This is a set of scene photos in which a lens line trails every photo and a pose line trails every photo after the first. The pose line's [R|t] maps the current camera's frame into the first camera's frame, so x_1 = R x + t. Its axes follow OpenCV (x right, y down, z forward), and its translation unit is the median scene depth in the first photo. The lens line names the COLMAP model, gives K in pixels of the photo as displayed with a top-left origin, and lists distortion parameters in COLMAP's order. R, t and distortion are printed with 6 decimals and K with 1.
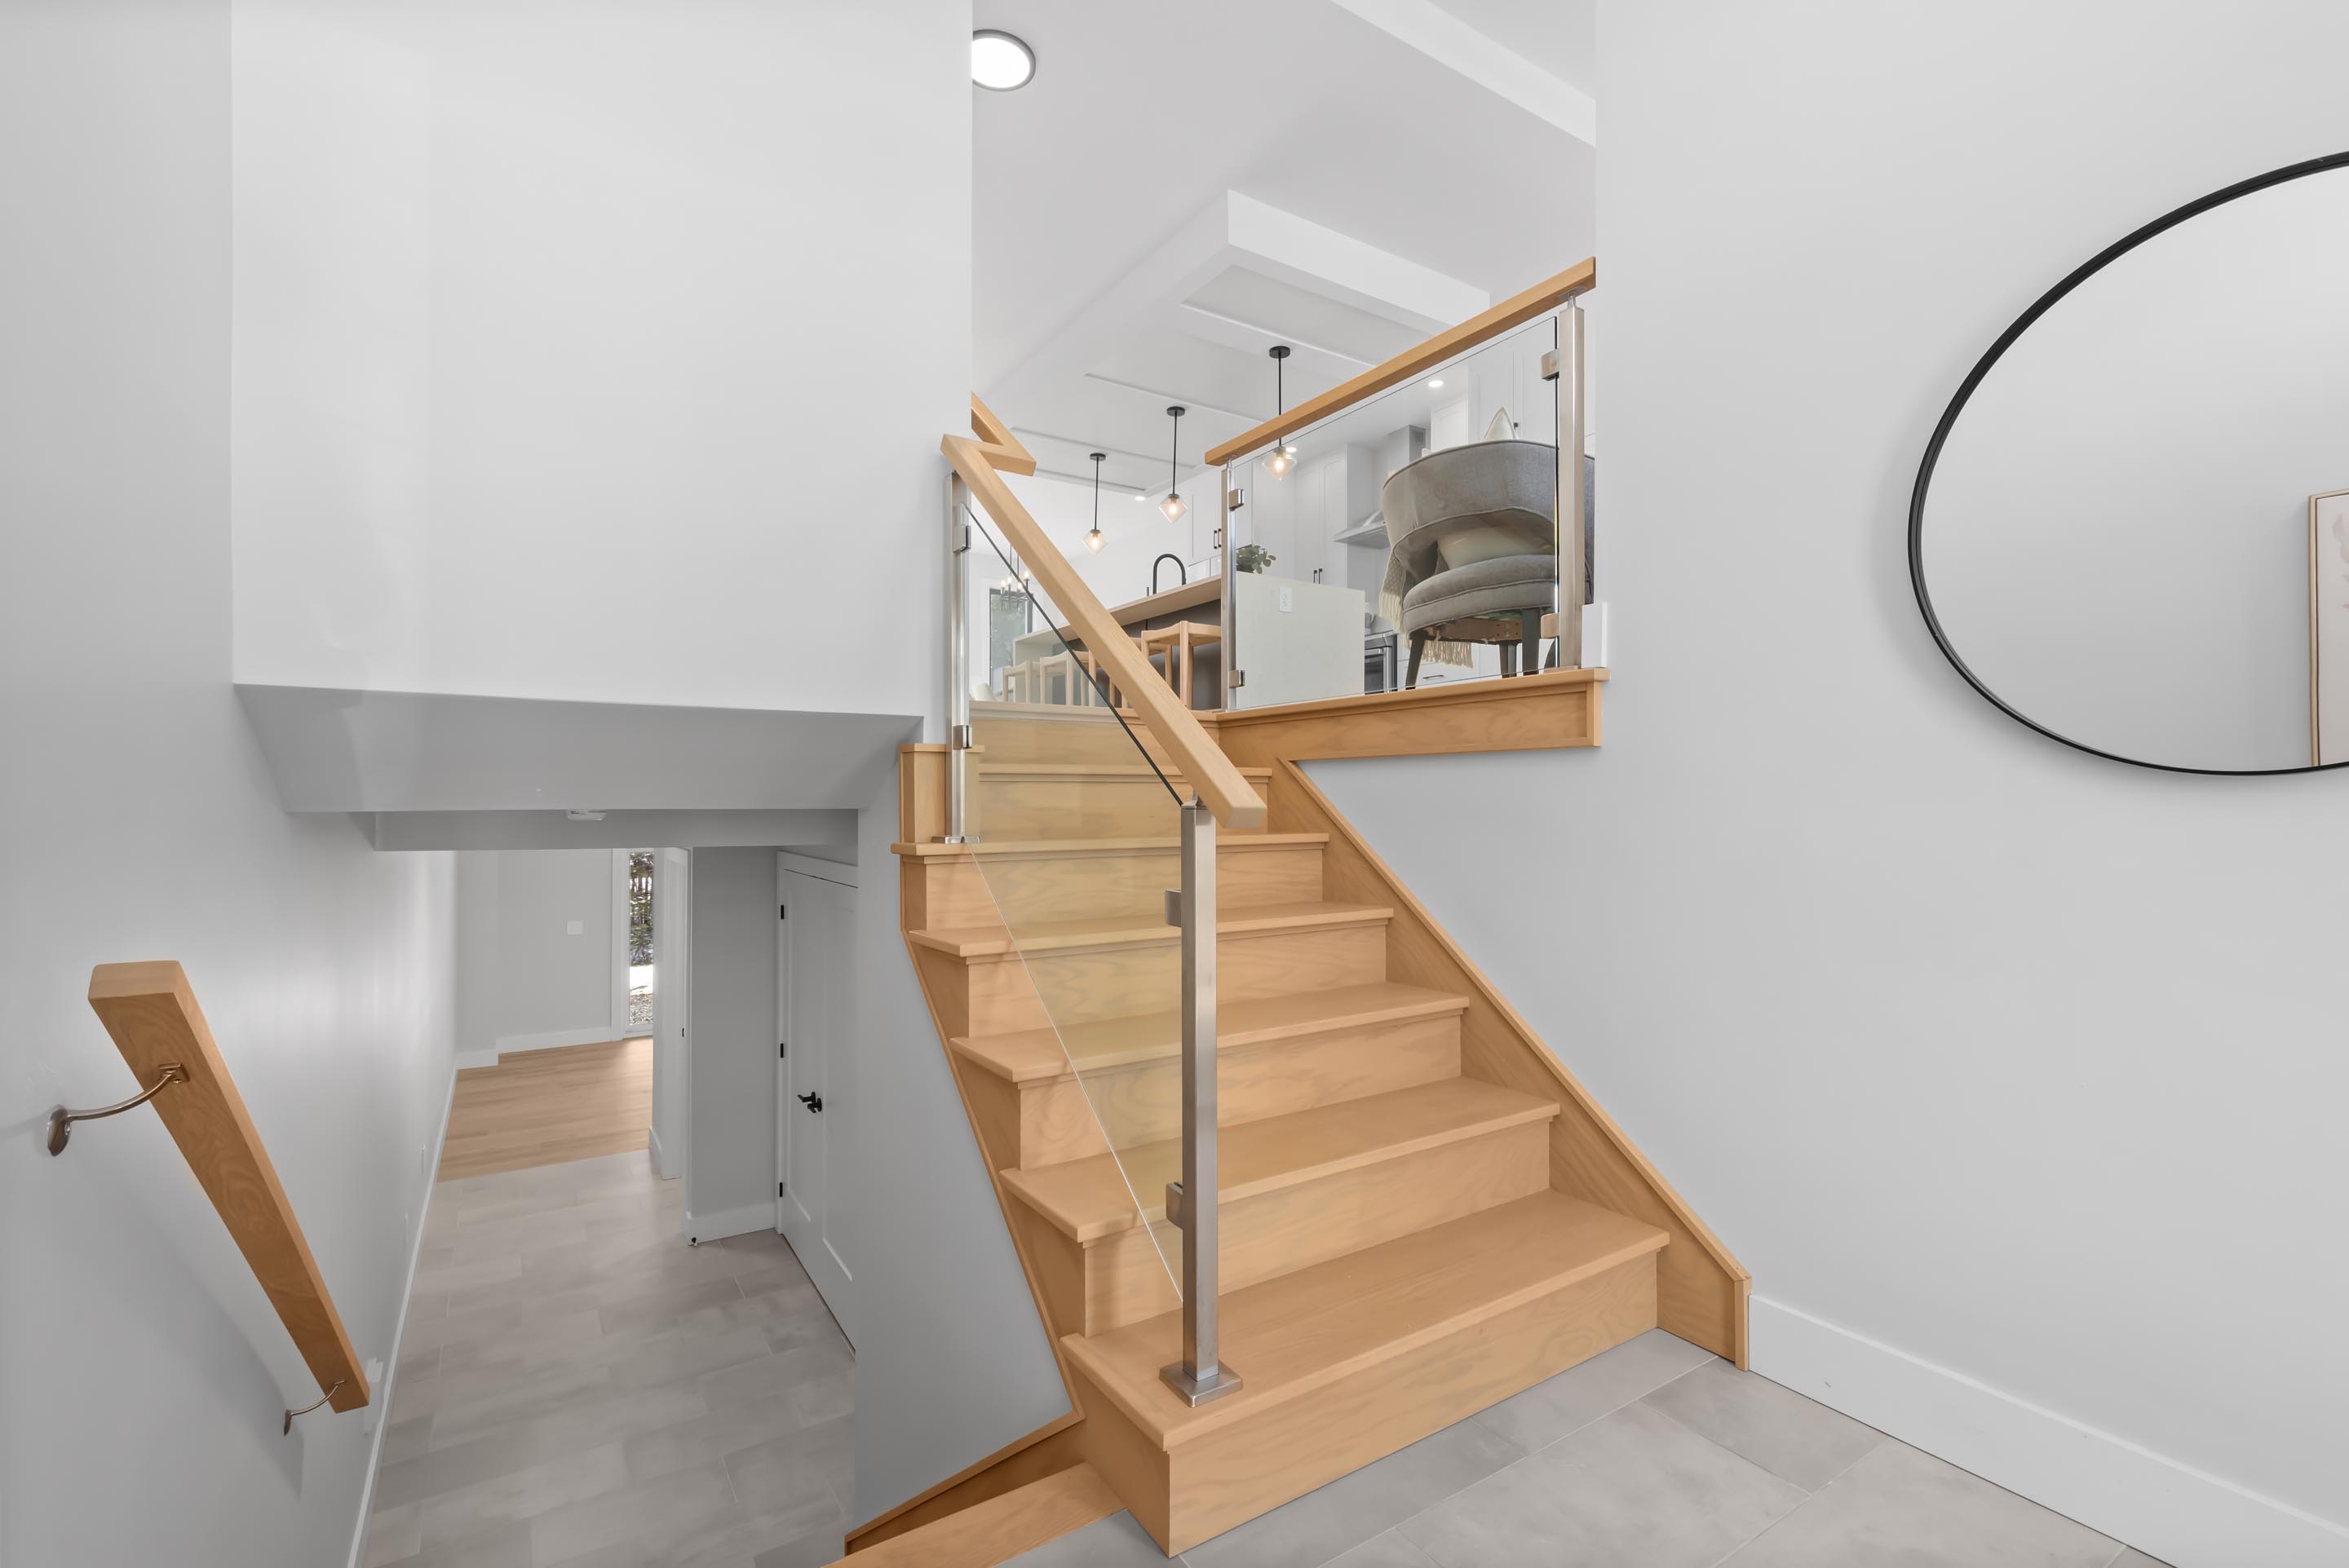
lens RADIAL K [[1017.6, 0, 1181.9], [0, 1017.6, 776.5], [0, 0, 1]] dist [0.007611, -0.000128]
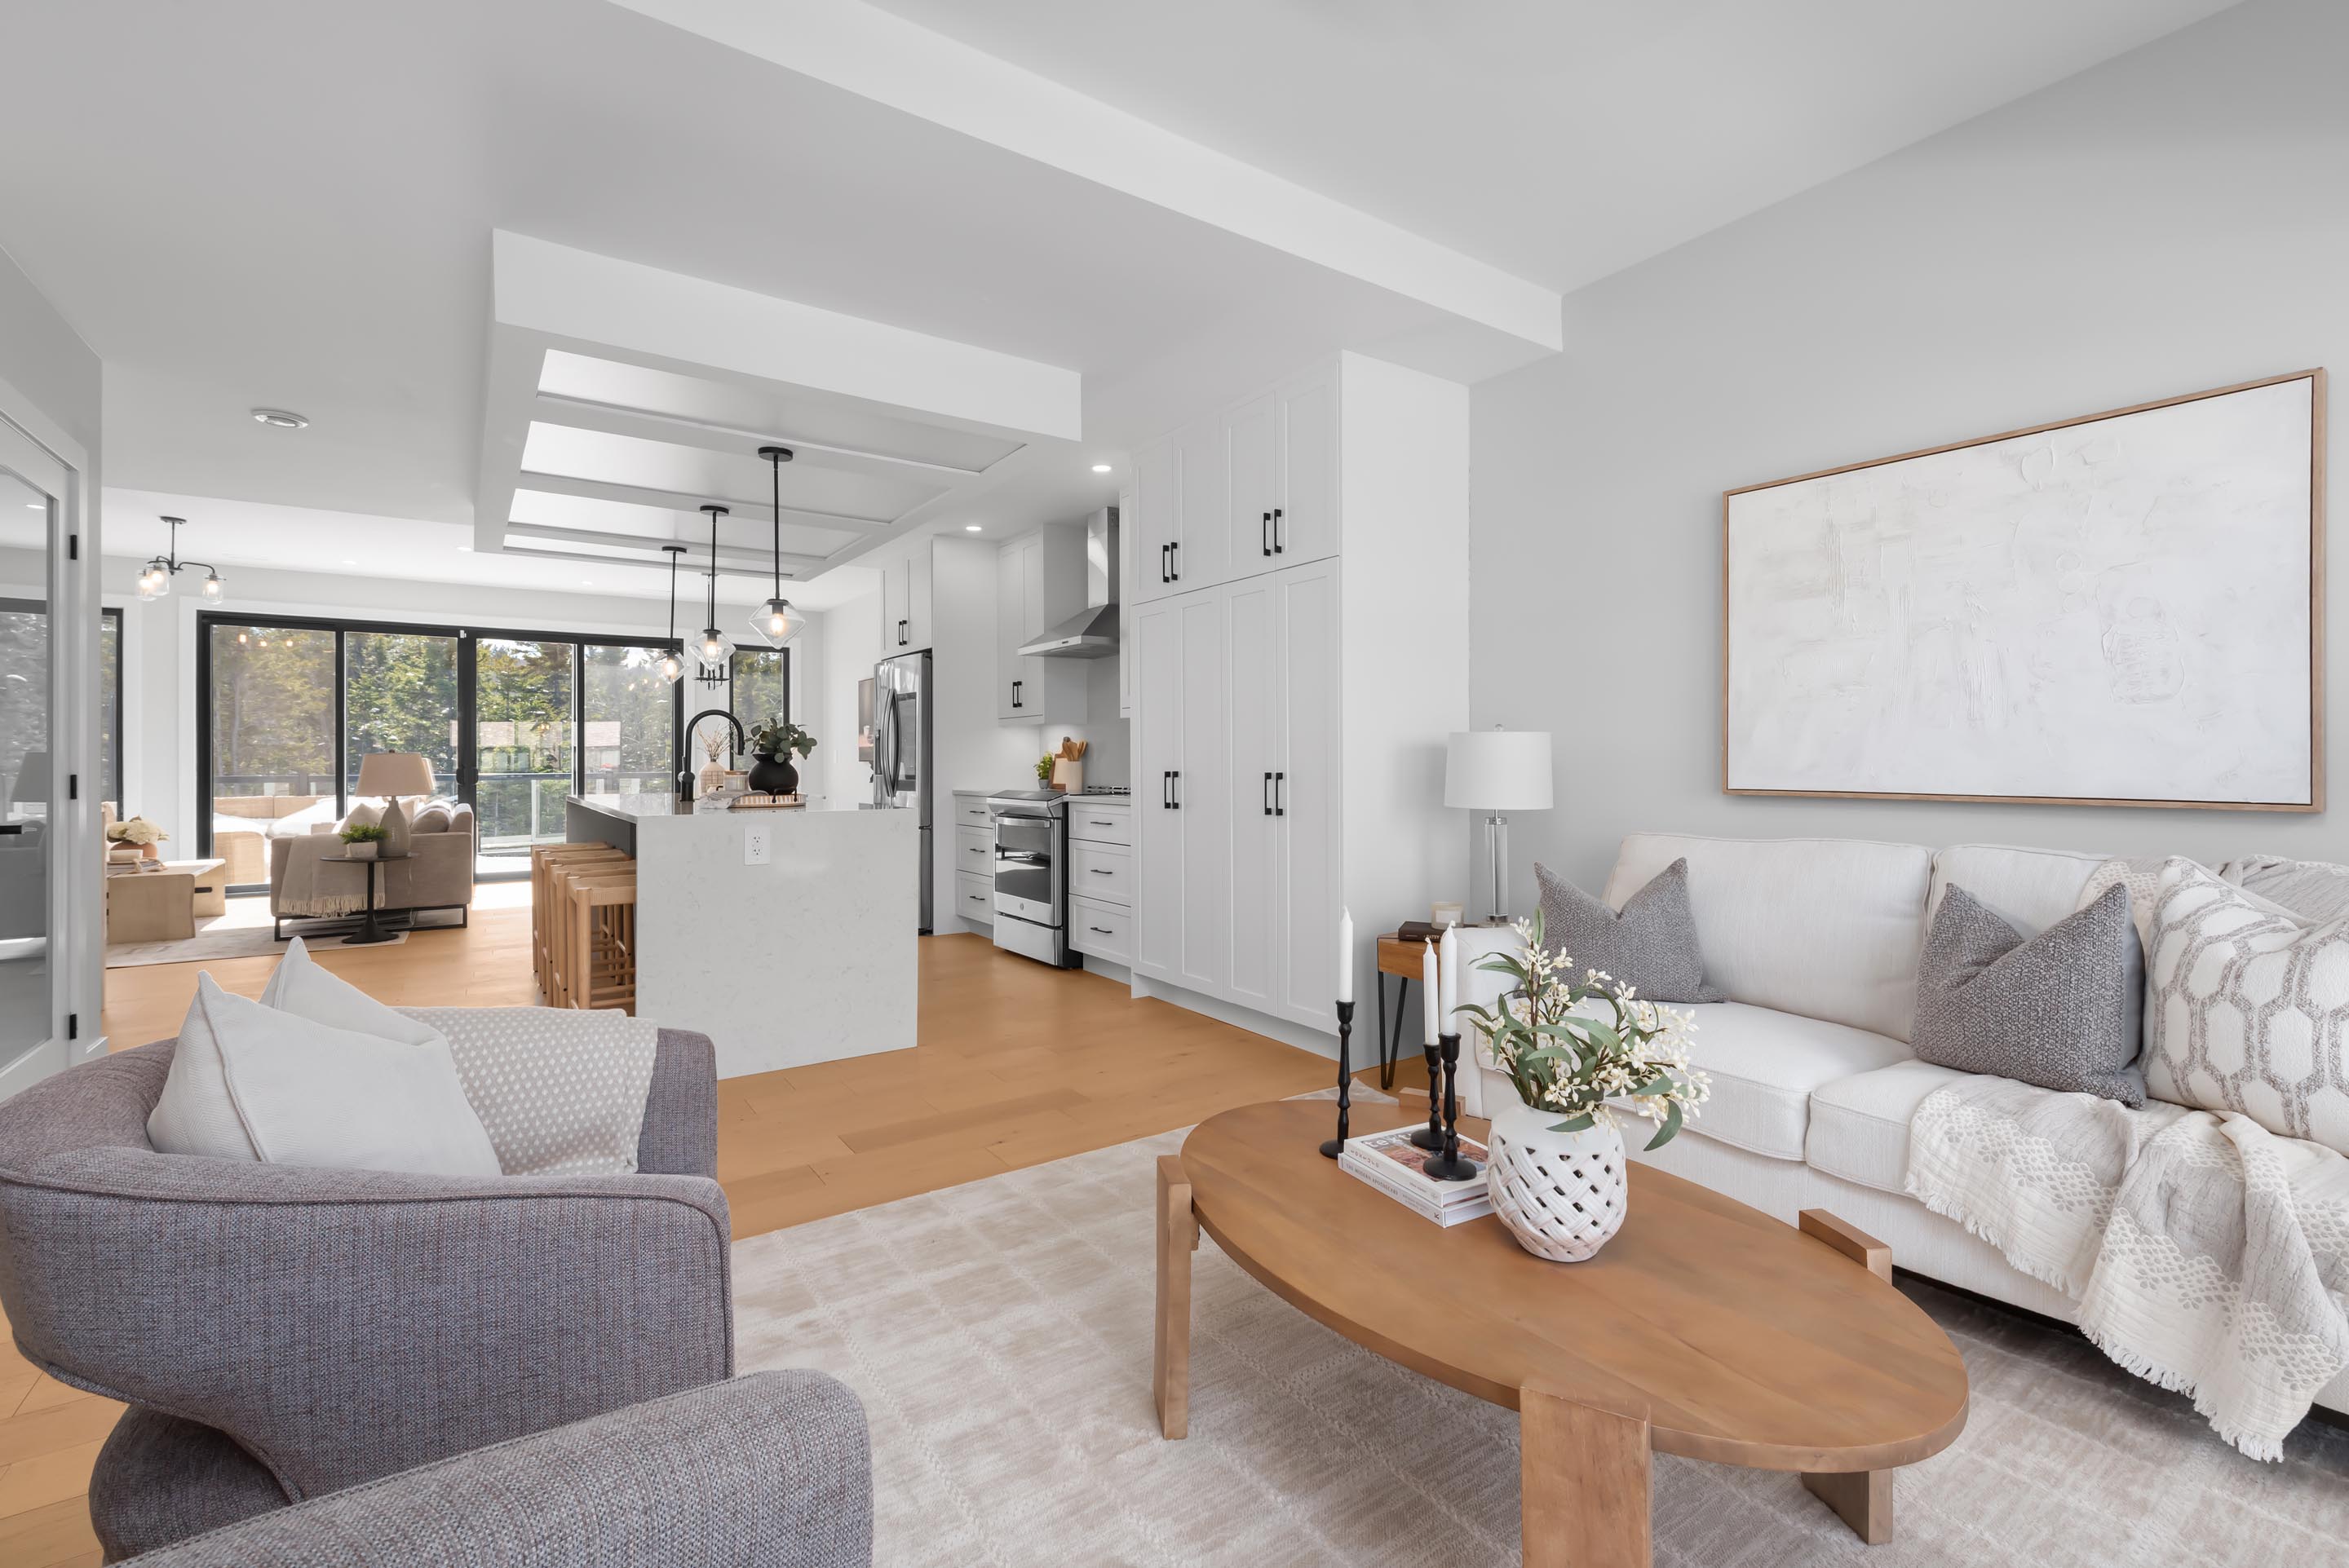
lens RADIAL K [[1035.2, 0, 1182.7], [0, 1035.2, 770.8], [0, 0, 1]] dist [0.008281, -0.000045]
pose [[0.999409, -0.003782, 0.034164, 0.255478], [0.002998, 0.999732, 0.022966, -0.171725], [-0.034242, -0.022850, 0.999152, 0.240737]]
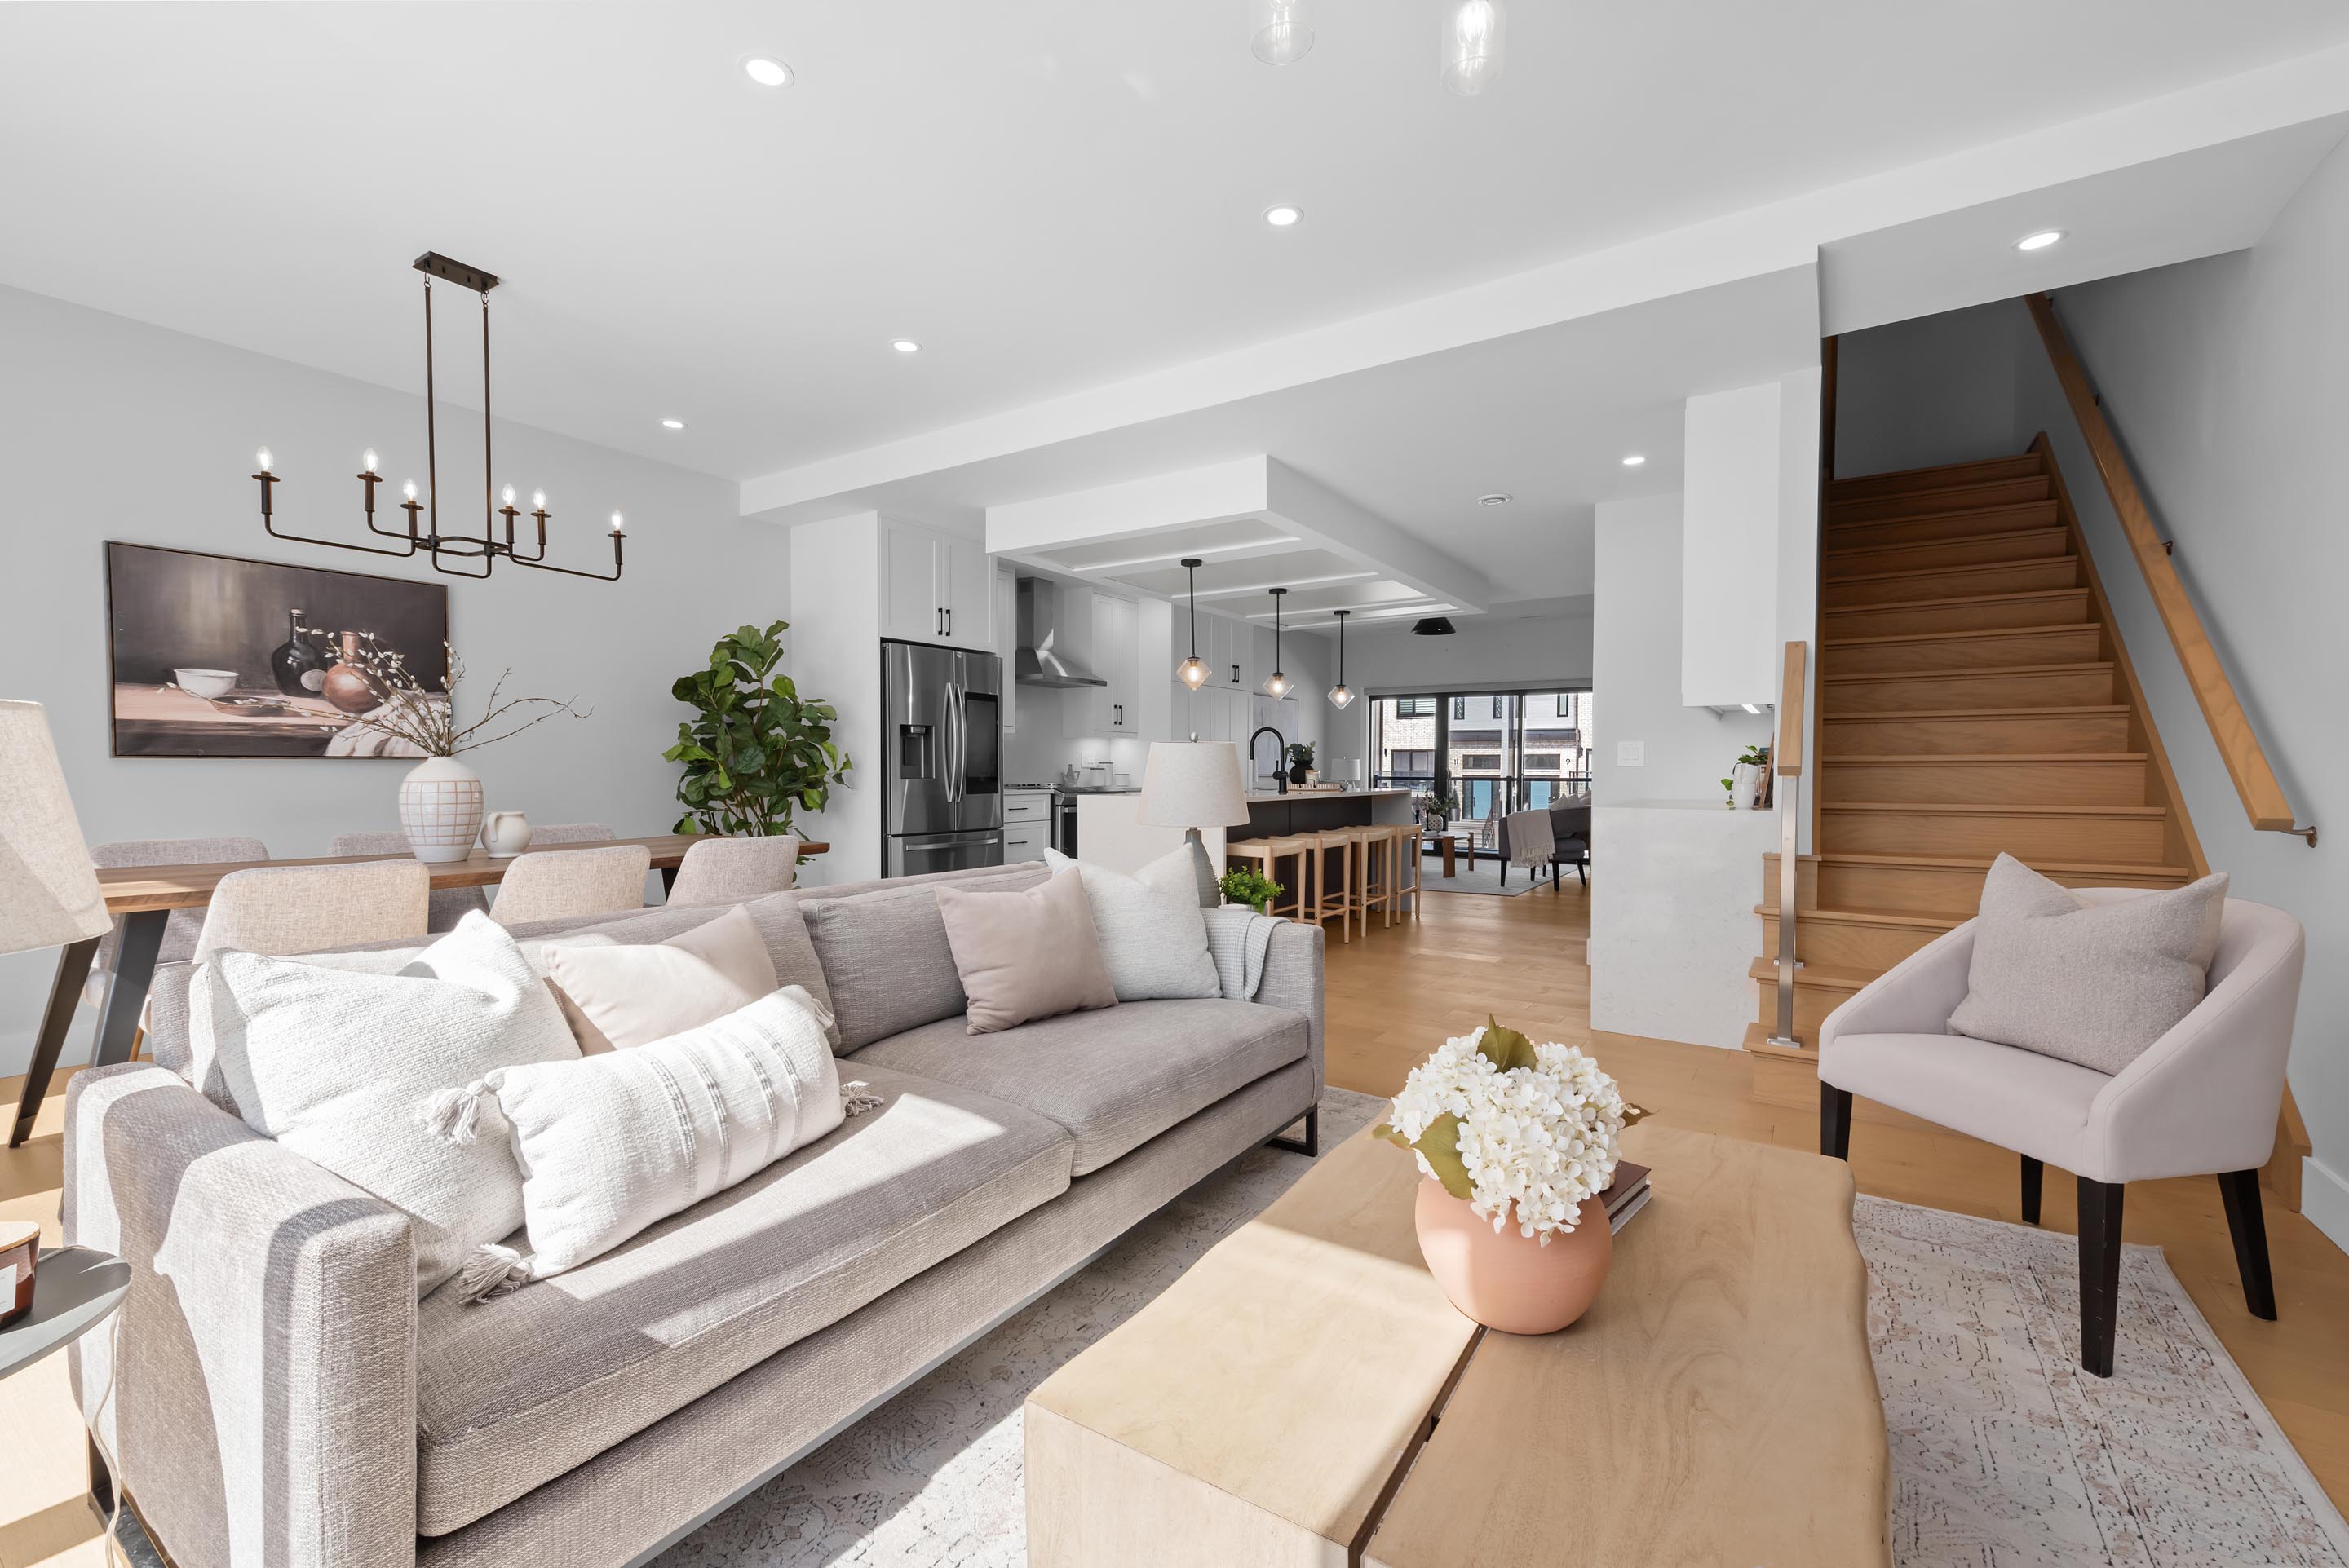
lens RADIAL K [[965.9, 0, 1181.0], [0, 965.9, 786.9], [0, 0, 1]] dist [0.008714, -0.000211]
pose [[-0.406116, -0.018188, 0.913640, -0.732463], [-0.015367, 0.999796, 0.013073, -0.154242], [-0.913692, -0.008731, -0.406313, 1.281702]]
